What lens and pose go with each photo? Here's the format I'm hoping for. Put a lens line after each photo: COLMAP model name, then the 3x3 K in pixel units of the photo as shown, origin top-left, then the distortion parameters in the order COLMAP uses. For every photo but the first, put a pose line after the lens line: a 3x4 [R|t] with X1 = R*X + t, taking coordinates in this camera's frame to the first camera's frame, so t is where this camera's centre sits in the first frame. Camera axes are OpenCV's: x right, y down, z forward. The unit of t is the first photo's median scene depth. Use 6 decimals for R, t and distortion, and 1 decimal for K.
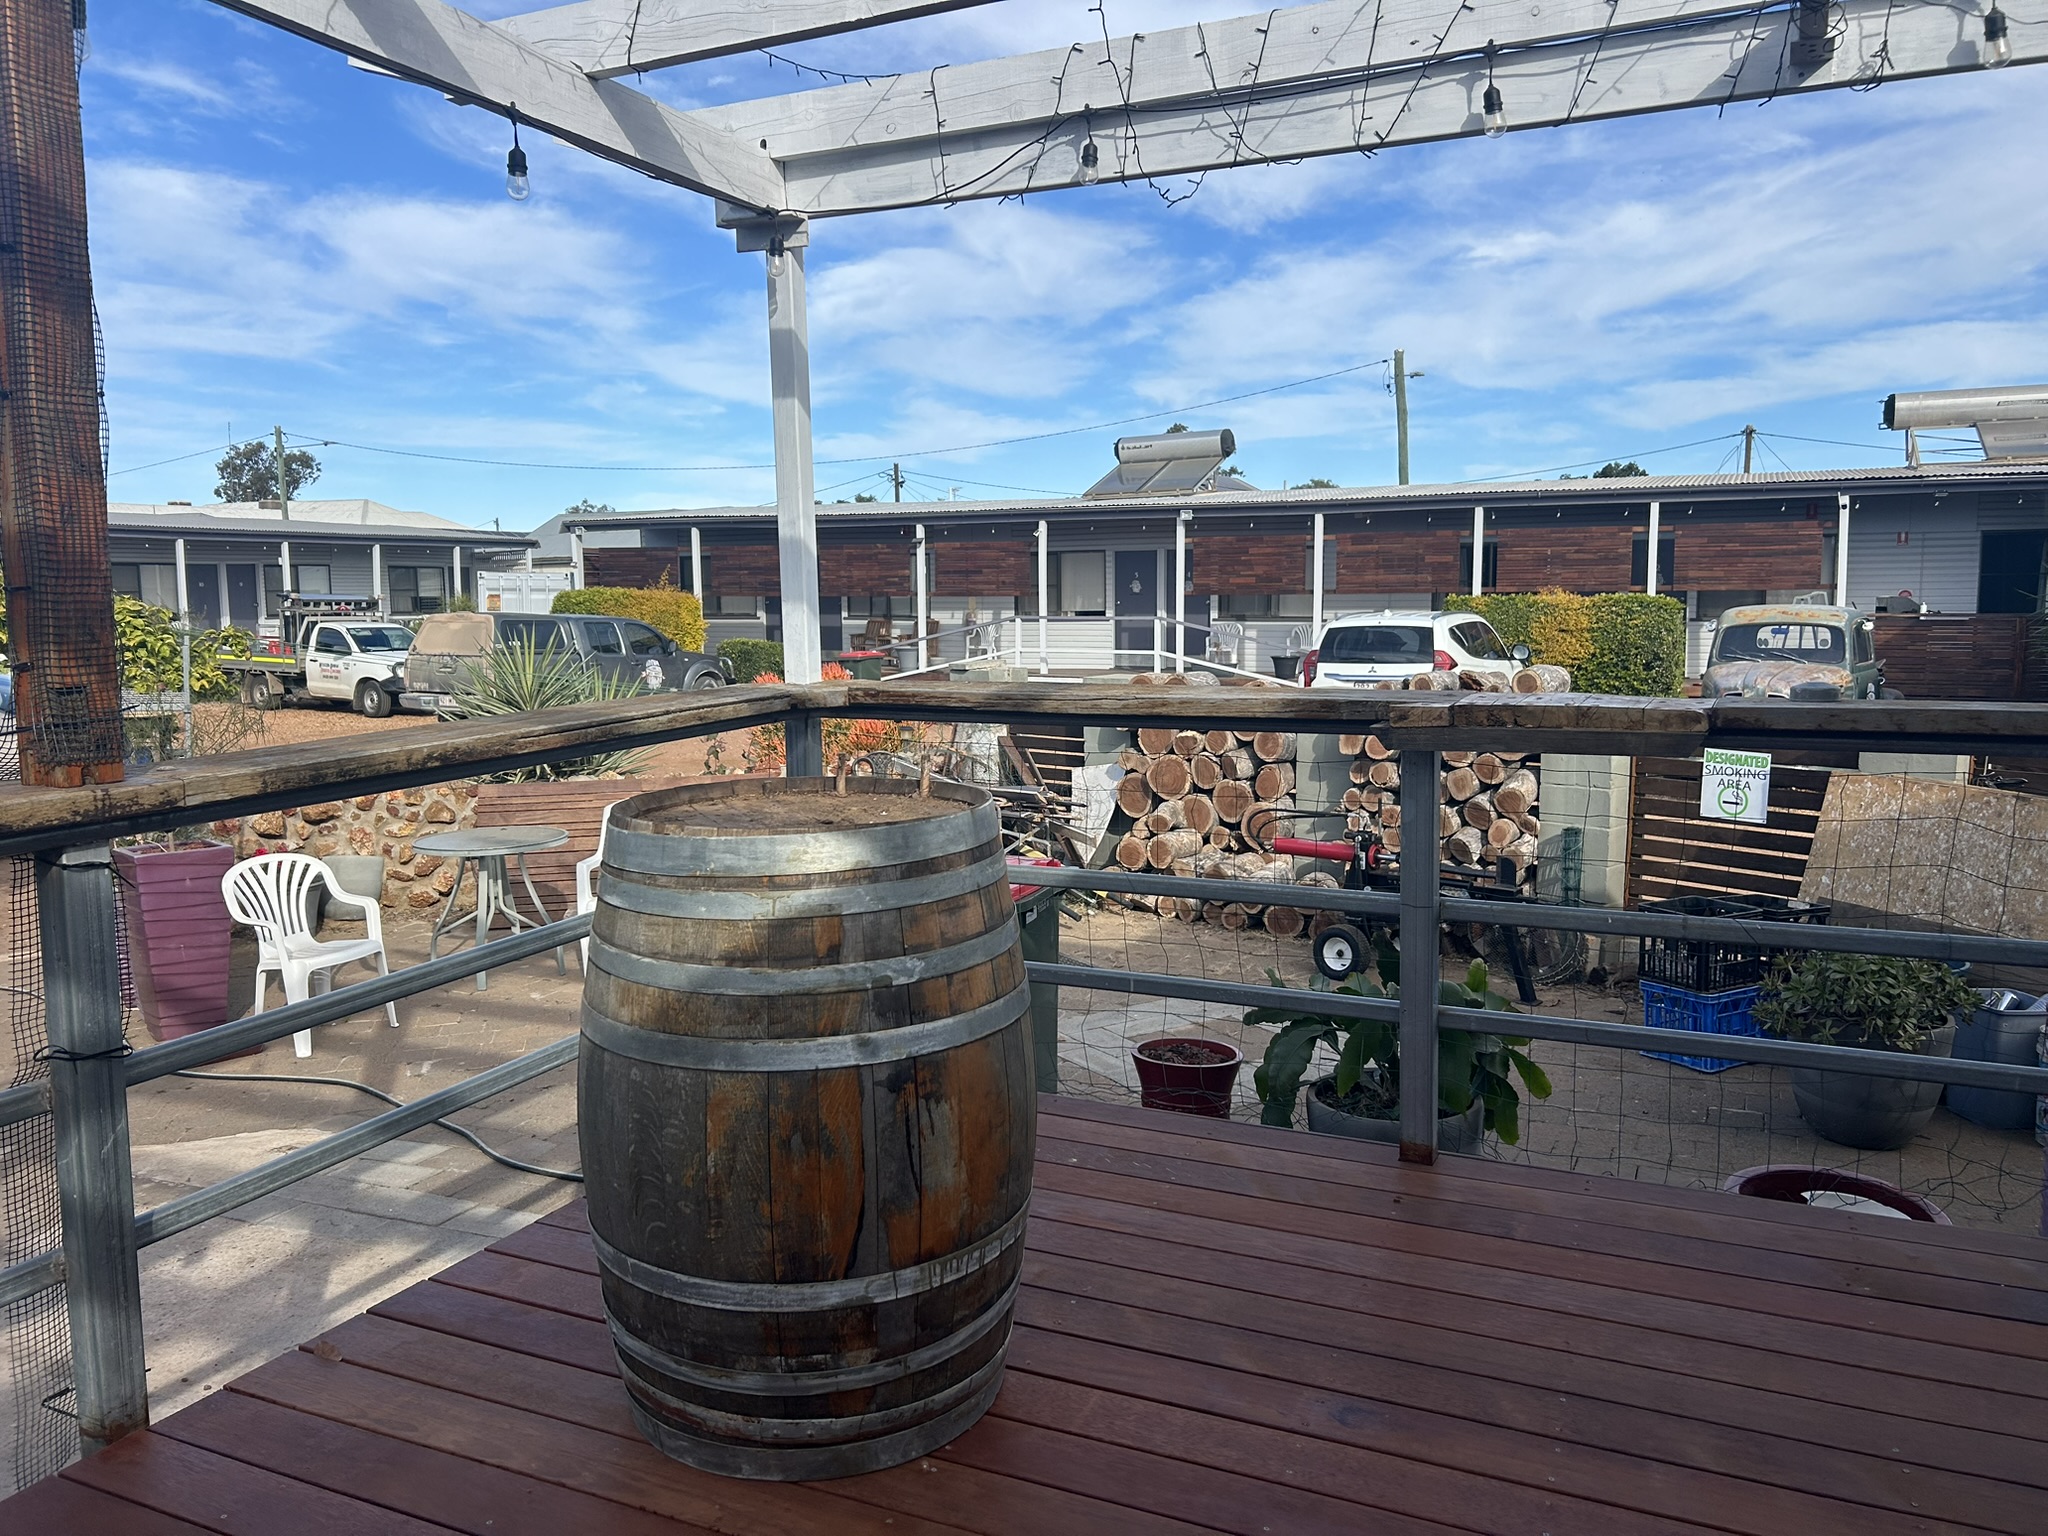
lens RADIAL K [[1527.7, 0, 1024.0], [0, 1527.7, 768.0], [0, 0, 1]] dist [0.092415, -0.151985]
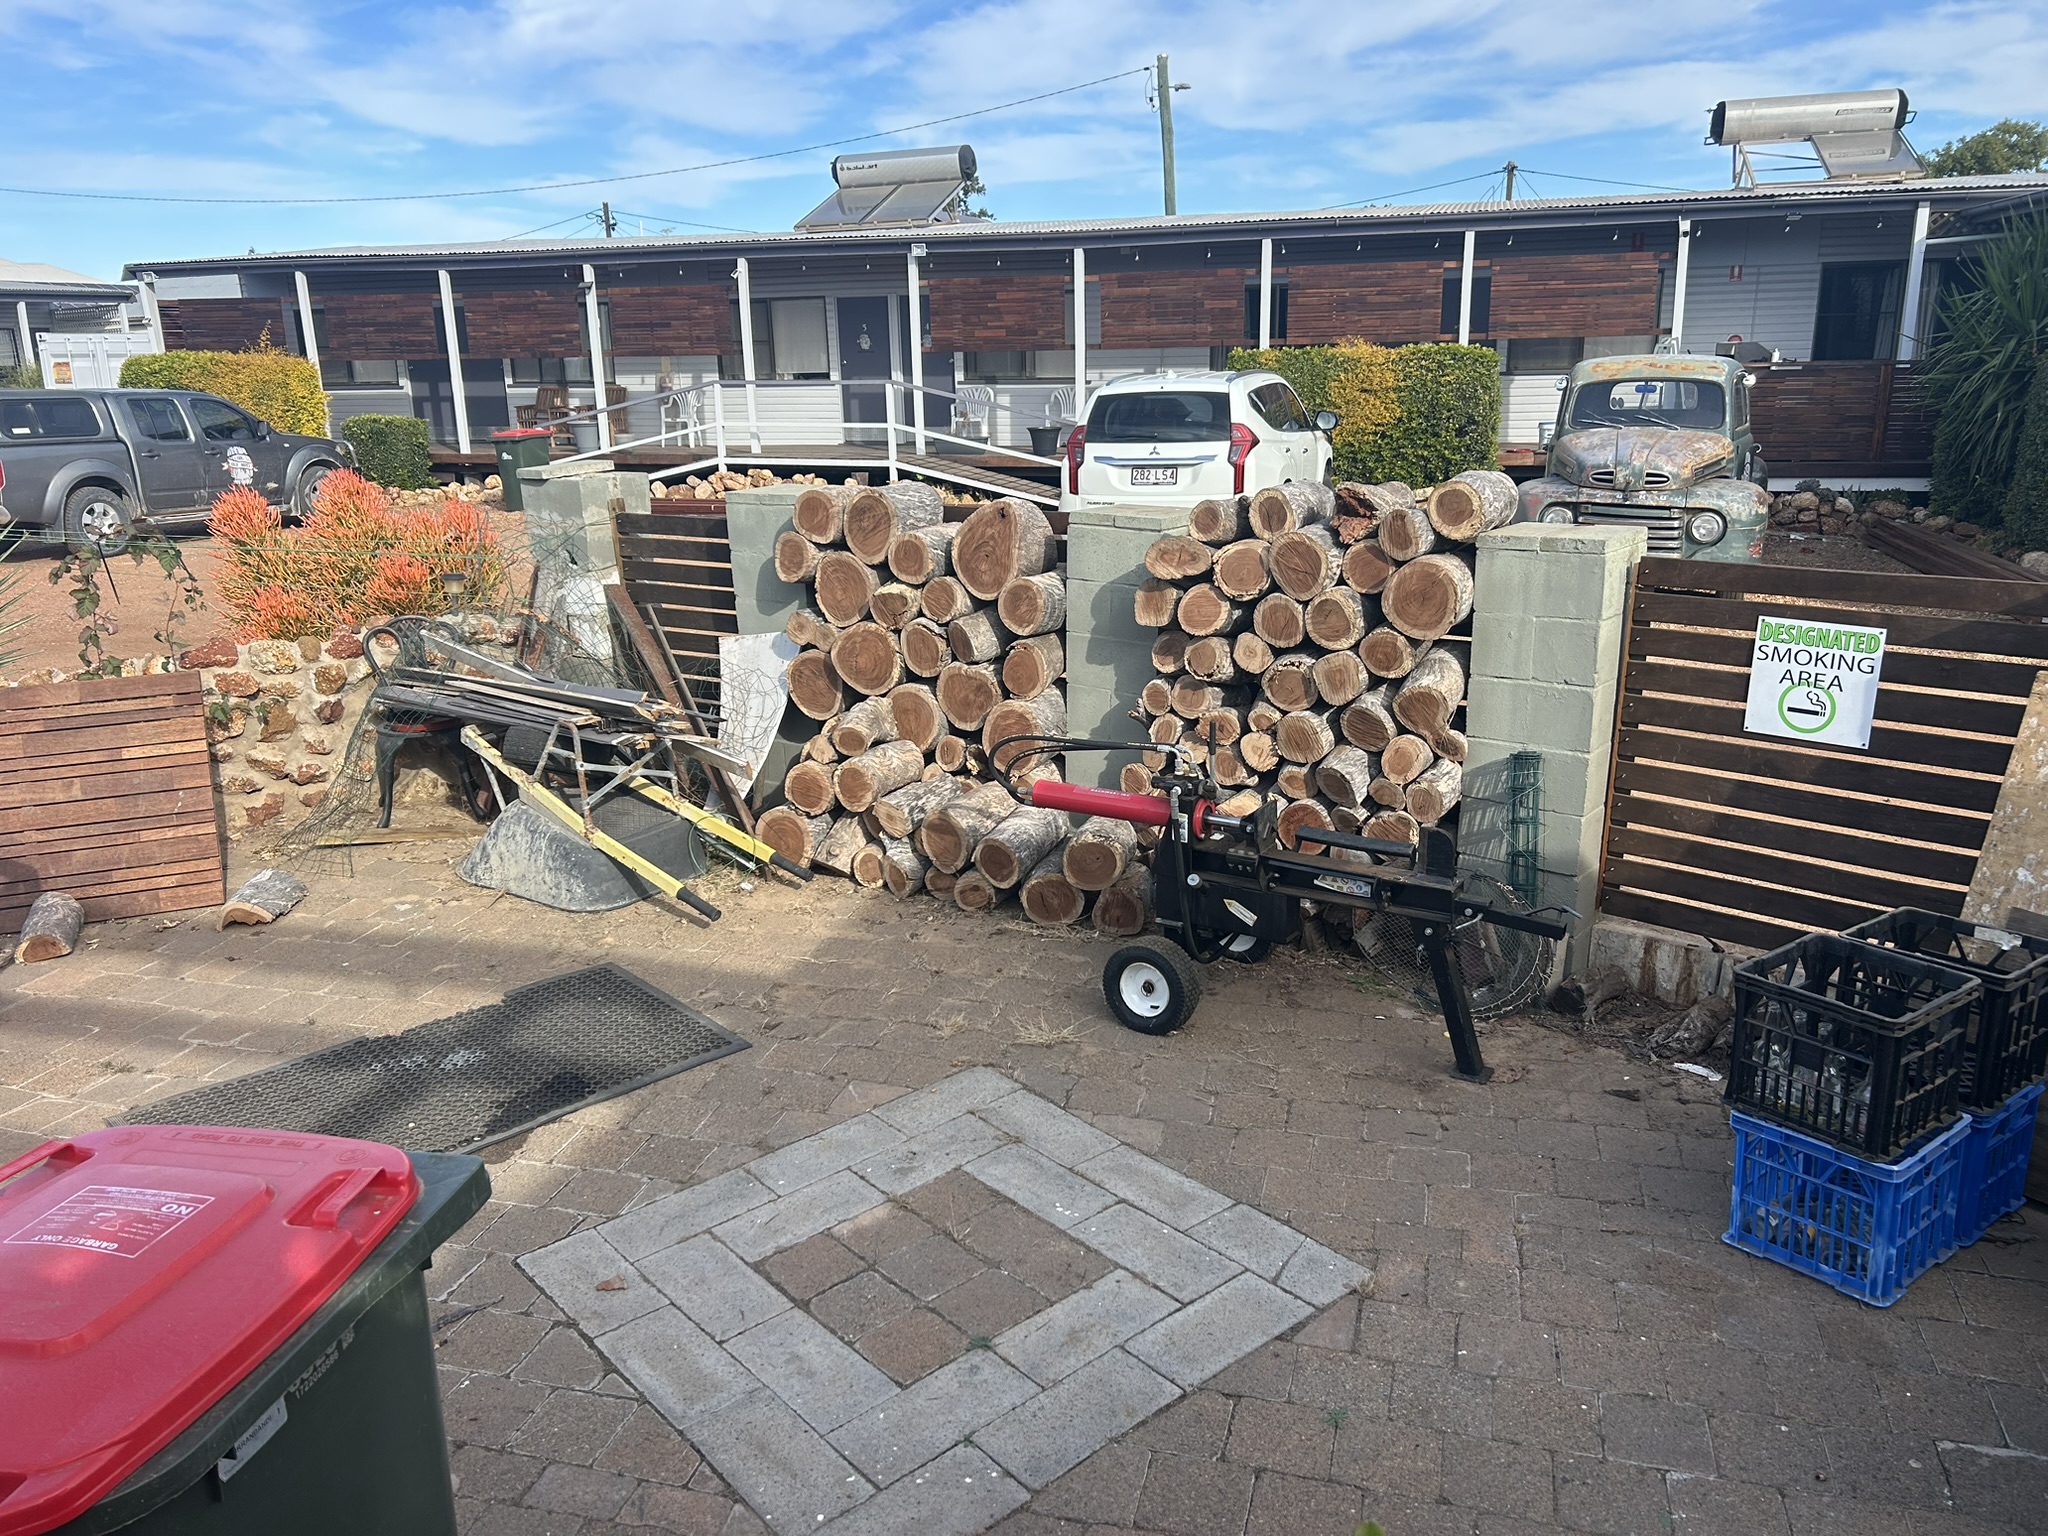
lens RADIAL K [[1539.7, 0, 1015.8], [0, 1539.7, 776.8], [0, 0, 1]] dist [0.048975, -0.050981]
pose [[0.988426, -0.053407, 0.141994, 0.026600], [0.030773, 0.987109, 0.157062, -0.017880], [-0.148552, -0.150874, 0.977328, 0.156071]]
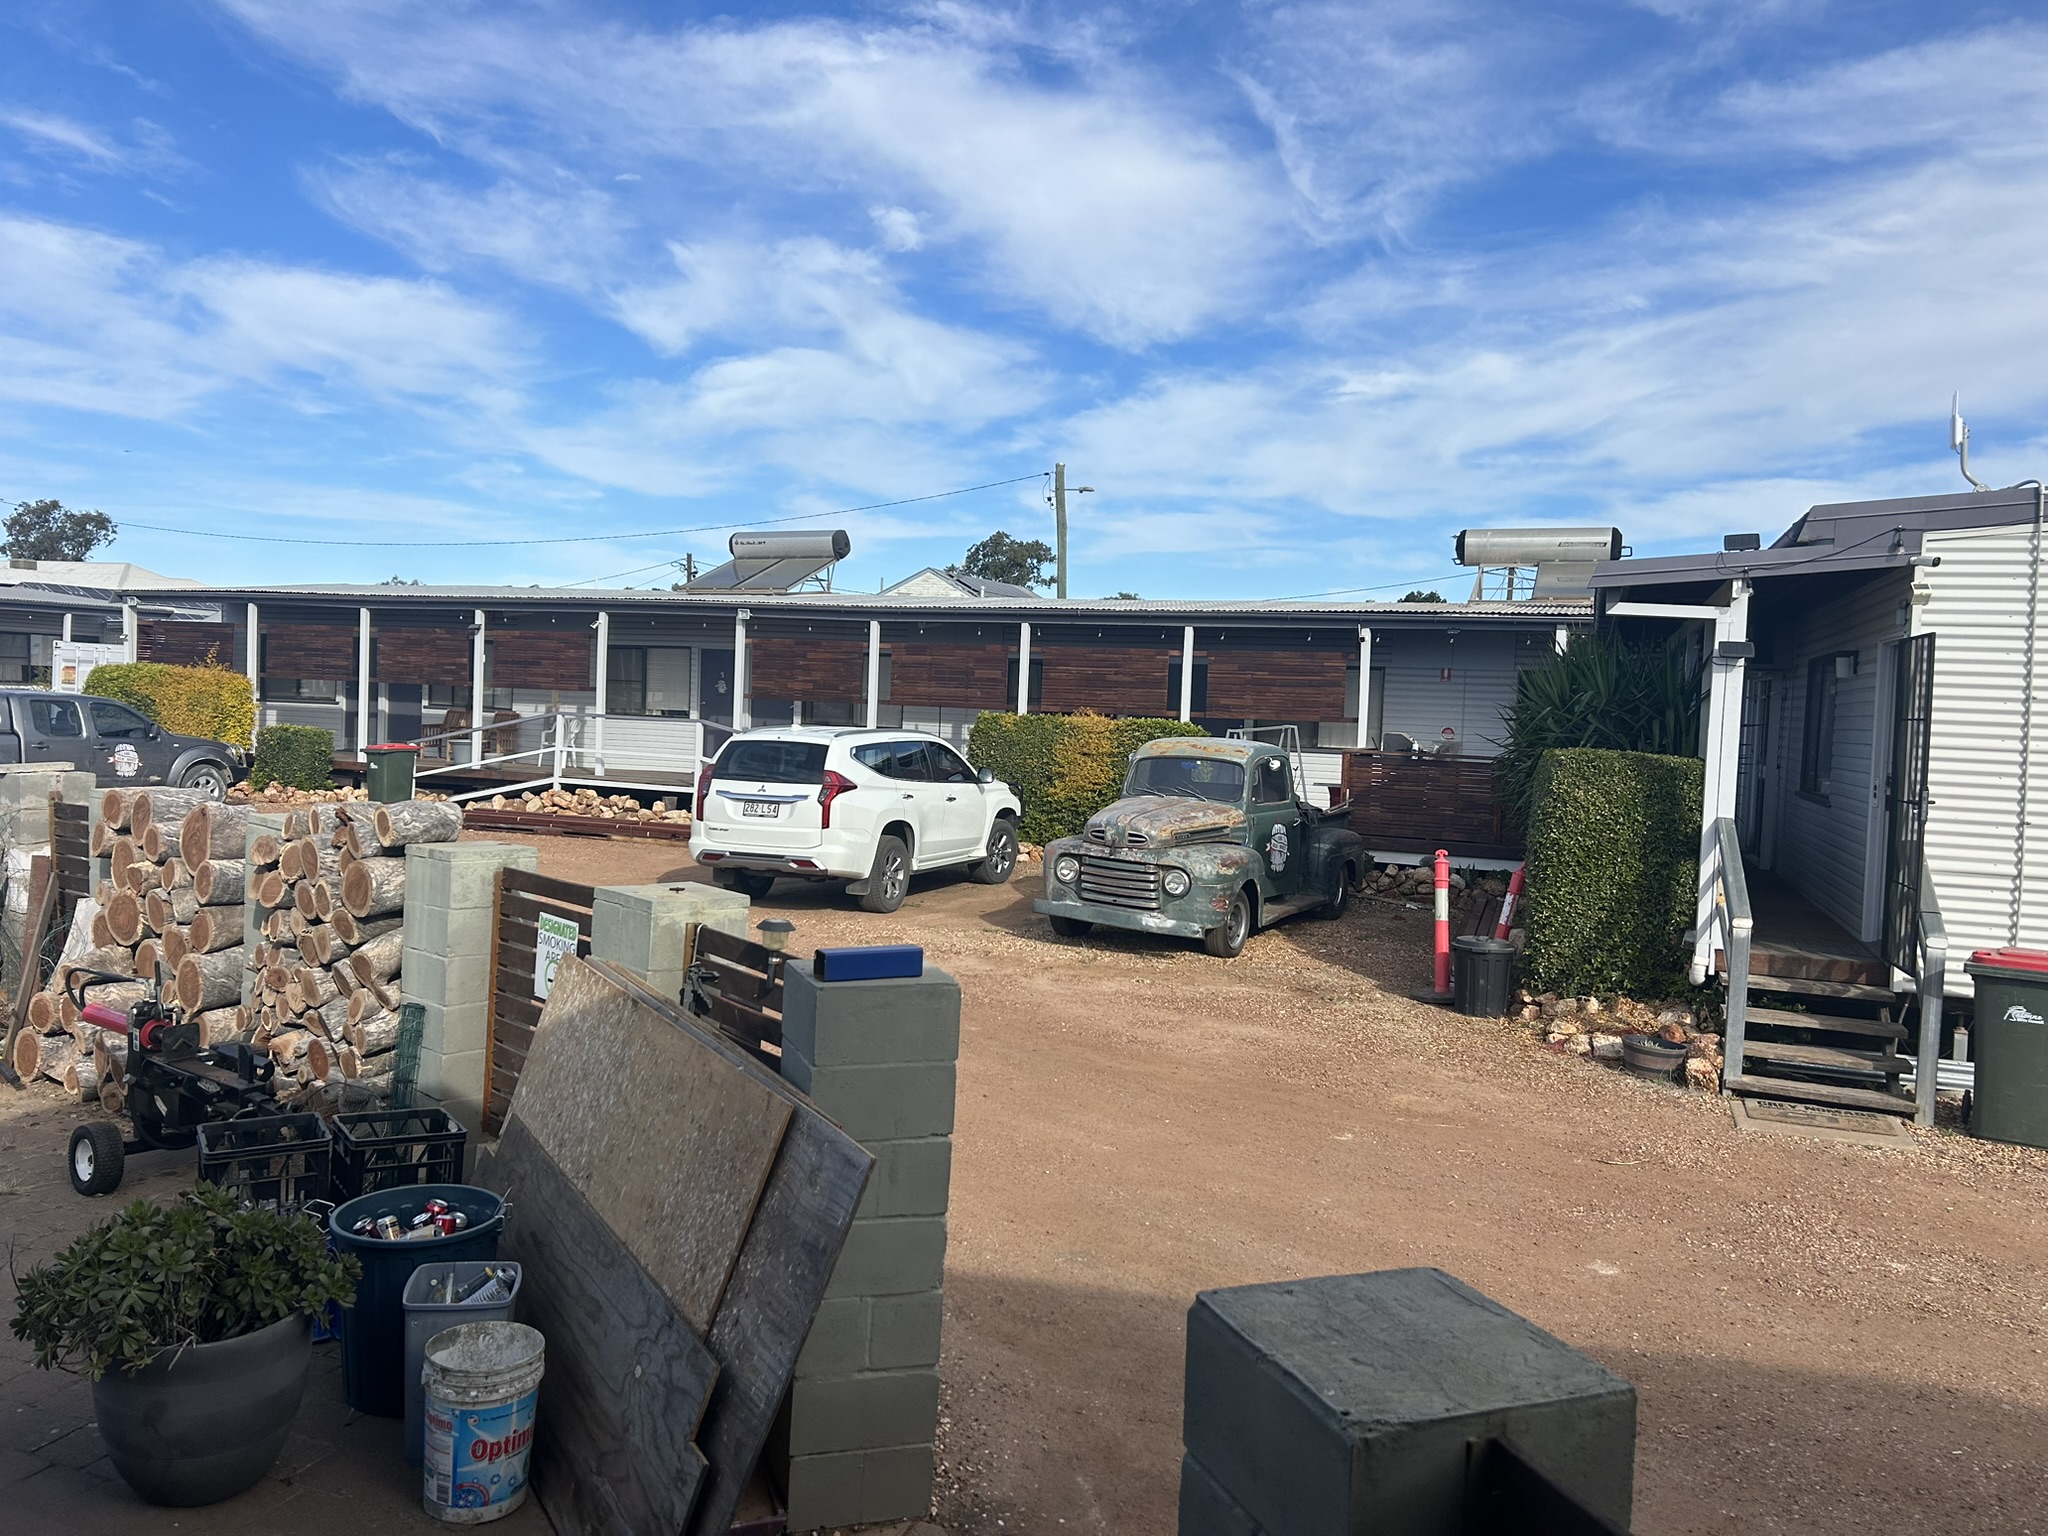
lens RADIAL K [[1537.3, 0, 1015.2], [0, 1537.3, 759.0], [0, 0, 1]] dist [0.083744, -0.116834]
pose [[0.996163, 0.040851, 0.077402, 0.211978], [-0.035214, 0.996721, -0.072845, -0.013816], [-0.080124, 0.069840, 0.994335, 0.051872]]
